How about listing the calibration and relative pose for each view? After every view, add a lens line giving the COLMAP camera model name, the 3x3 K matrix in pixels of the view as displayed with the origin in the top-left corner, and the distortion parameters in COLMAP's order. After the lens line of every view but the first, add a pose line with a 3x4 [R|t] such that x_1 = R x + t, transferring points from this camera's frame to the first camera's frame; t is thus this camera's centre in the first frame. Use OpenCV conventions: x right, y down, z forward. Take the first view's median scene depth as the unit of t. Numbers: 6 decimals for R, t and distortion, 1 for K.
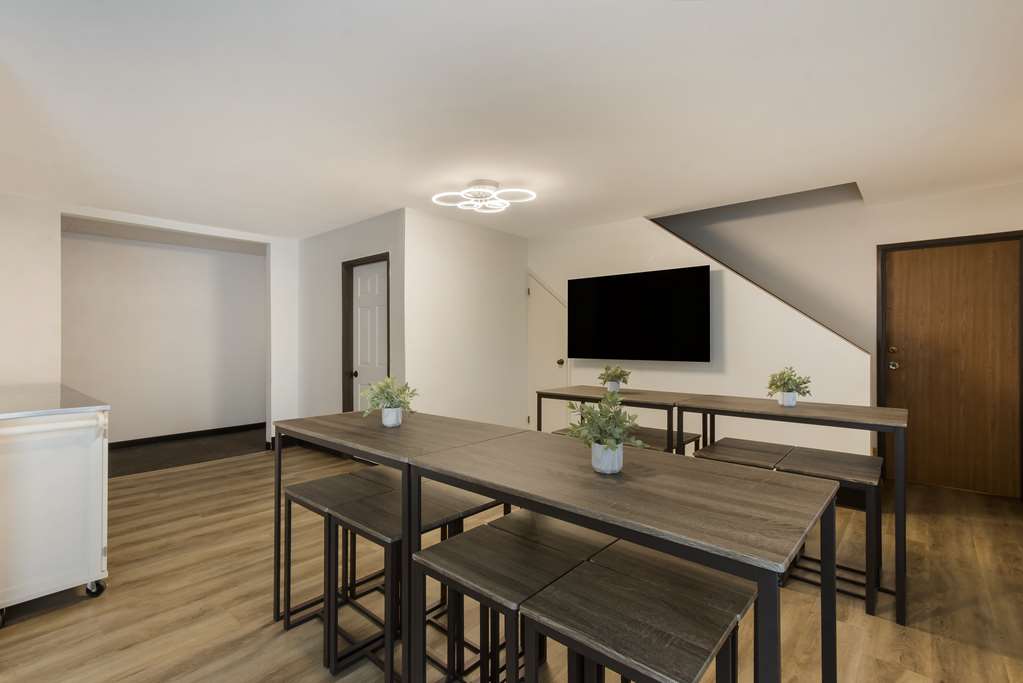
lens RADIAL K [[461.3, 0, 511.5], [0, 461.3, 341.5], [0, 0, 1]] dist [0.002717, 0.000531]
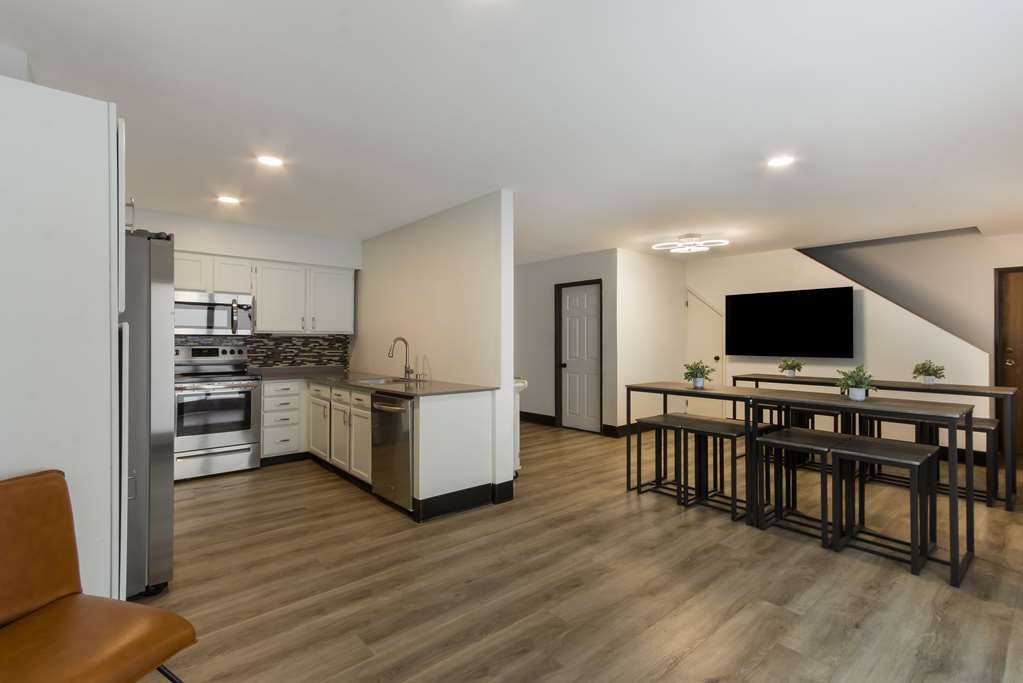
lens RADIAL K [[471.1, 0, 507.9], [0, 471.1, 338.0], [0, 0, 1]] dist [0.011135, 0.000197]
pose [[0.991492, 0.002438, -0.130144, -0.391589], [-0.003368, 0.999970, -0.006929, -0.001455], [0.130123, 0.007308, 0.991471, -0.506370]]
